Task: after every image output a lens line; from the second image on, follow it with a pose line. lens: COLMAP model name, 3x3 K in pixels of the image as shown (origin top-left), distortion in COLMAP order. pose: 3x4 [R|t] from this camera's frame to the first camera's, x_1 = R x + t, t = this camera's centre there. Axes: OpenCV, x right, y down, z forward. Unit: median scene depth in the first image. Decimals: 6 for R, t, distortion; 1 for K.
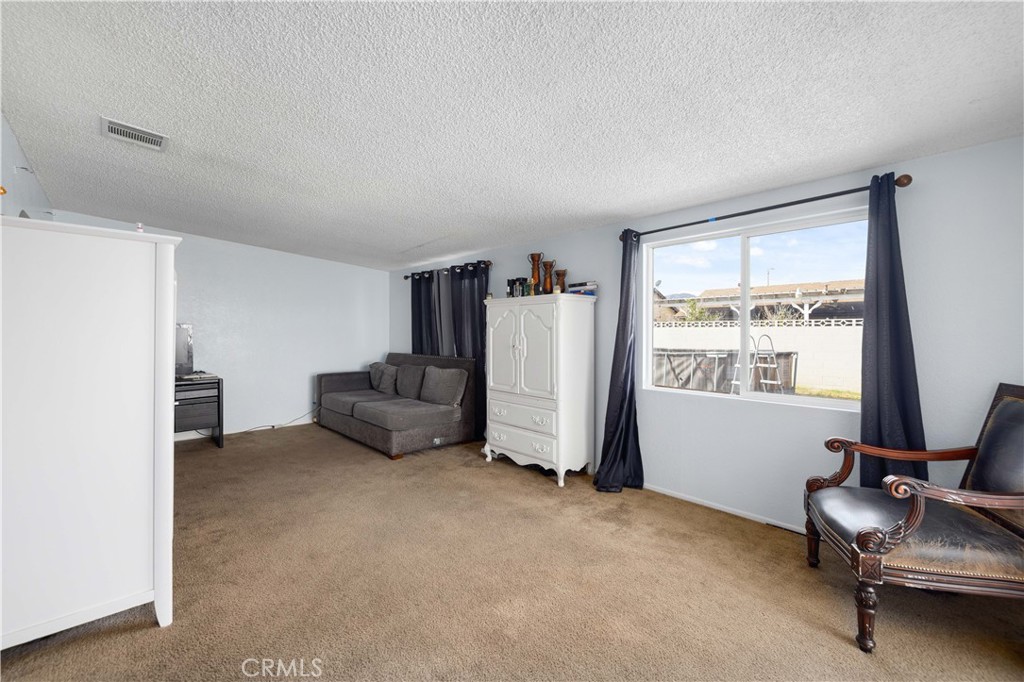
lens RADIAL K [[429.7, 0, 509.9], [0, 429.7, 333.8], [0, 0, 1]] dist [0.003438, 0.000389]
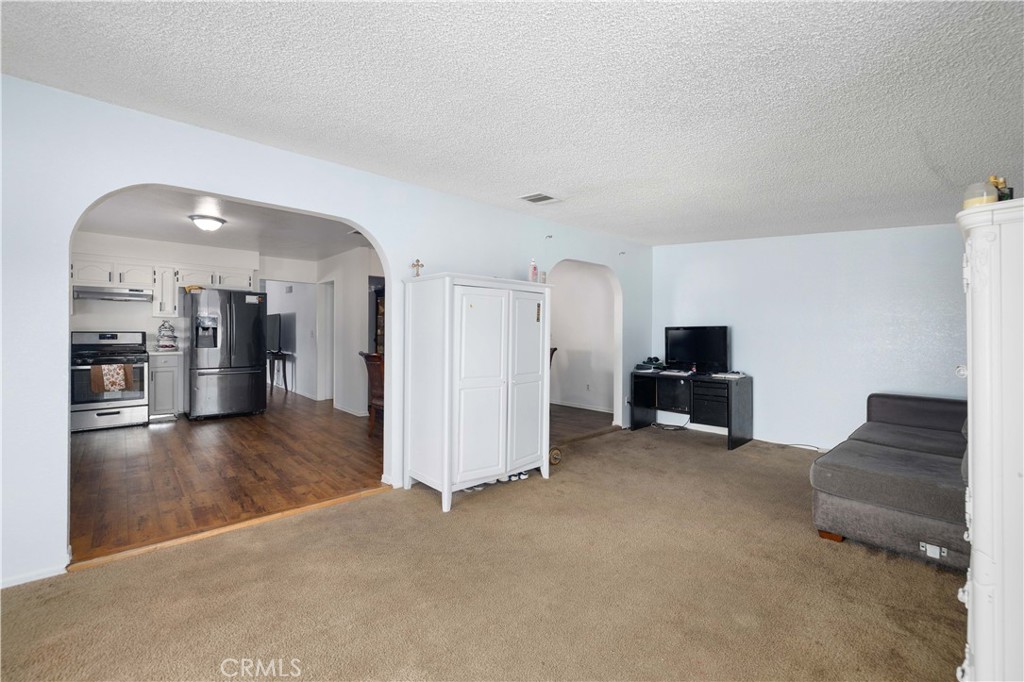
lens RADIAL K [[429.7, 0, 510.5], [0, 429.7, 335.8], [0, 0, 1]] dist [0.003438, 0.000389]
pose [[0.000863, 0.006845, -0.999976, 0.410889], [-0.009072, 0.999935, 0.006837, -0.001532], [0.999958, 0.009066, 0.000925, 0.621182]]
